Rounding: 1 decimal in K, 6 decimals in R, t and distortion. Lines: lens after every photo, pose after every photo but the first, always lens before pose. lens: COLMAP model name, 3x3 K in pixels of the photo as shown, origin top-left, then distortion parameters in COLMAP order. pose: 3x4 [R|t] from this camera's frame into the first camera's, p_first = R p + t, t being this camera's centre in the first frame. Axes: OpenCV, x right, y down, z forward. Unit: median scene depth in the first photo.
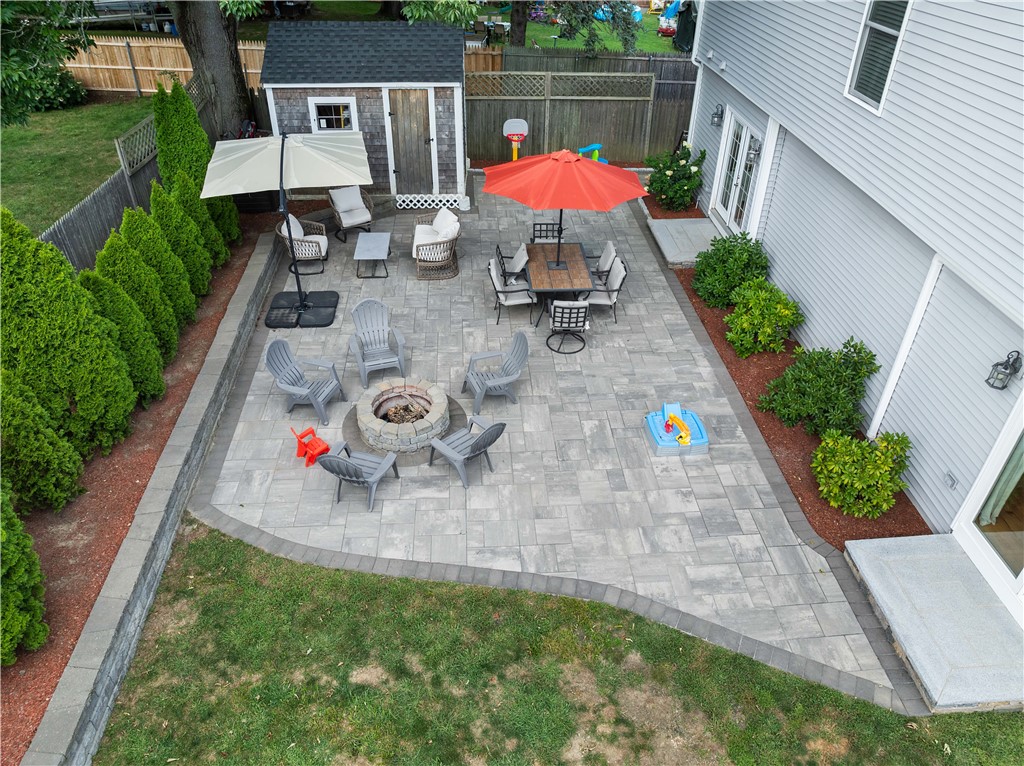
lens RADIAL K [[724.8, 0, 512.0], [0, 724.8, 383.0], [0, 0, 1]] dist [-0.004738, -0.001652]
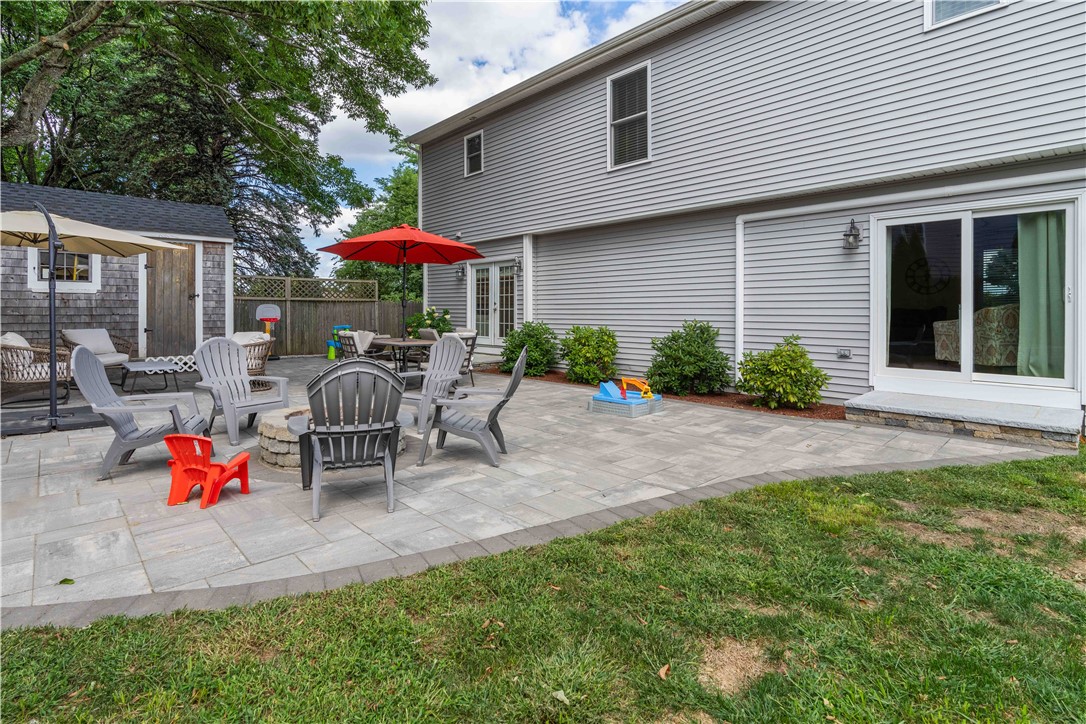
lens RADIAL K [[529.9, 0, 528.6], [0, 529.9, 315.1], [0, 0, 1]] dist [0.000264, 0.000517]
pose [[0.785014, -0.017311, 0.619236, -0.220576], [0.365525, 0.819993, -0.440458, 0.166243], [-0.500145, 0.572112, 0.650034, 0.379394]]
